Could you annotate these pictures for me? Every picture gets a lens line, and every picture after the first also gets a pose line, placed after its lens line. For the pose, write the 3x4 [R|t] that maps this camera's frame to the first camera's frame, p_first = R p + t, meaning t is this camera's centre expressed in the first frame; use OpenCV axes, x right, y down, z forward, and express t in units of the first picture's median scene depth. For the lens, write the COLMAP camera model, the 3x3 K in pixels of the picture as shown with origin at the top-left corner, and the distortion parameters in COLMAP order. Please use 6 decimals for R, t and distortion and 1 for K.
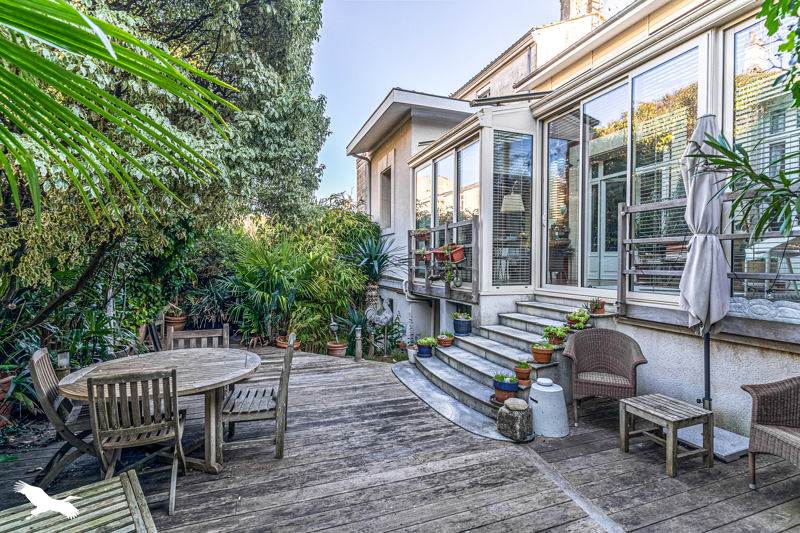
lens RADIAL K [[388.0, 0, 401.2], [0, 388.0, 266.6], [0, 0, 1]] dist [0.000995, 0.000079]
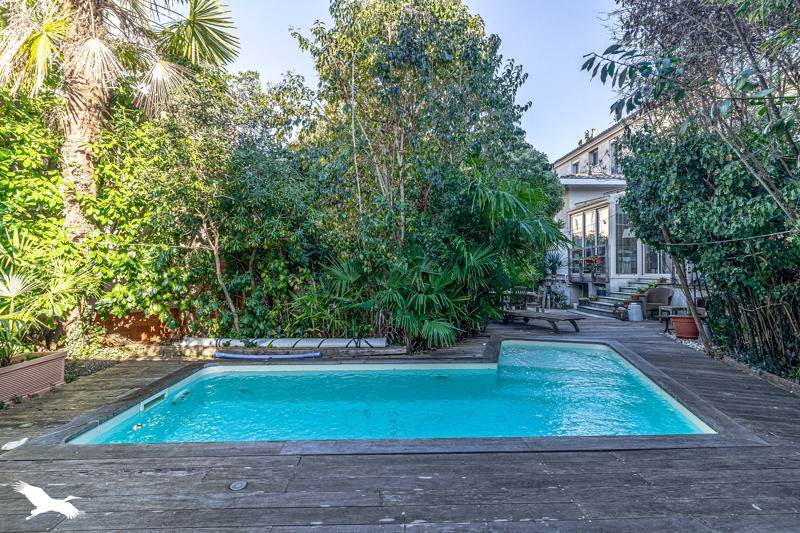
lens RADIAL K [[388.0, 0, 398.2], [0, 388.0, 264.1], [0, 0, 1]] dist [0.000995, 0.000079]
pose [[0.949526, -0.010305, -0.313520, -0.223409], [0.000092, 0.999469, -0.032575, 0.058106], [0.313689, 0.030902, 0.949023, -1.336374]]
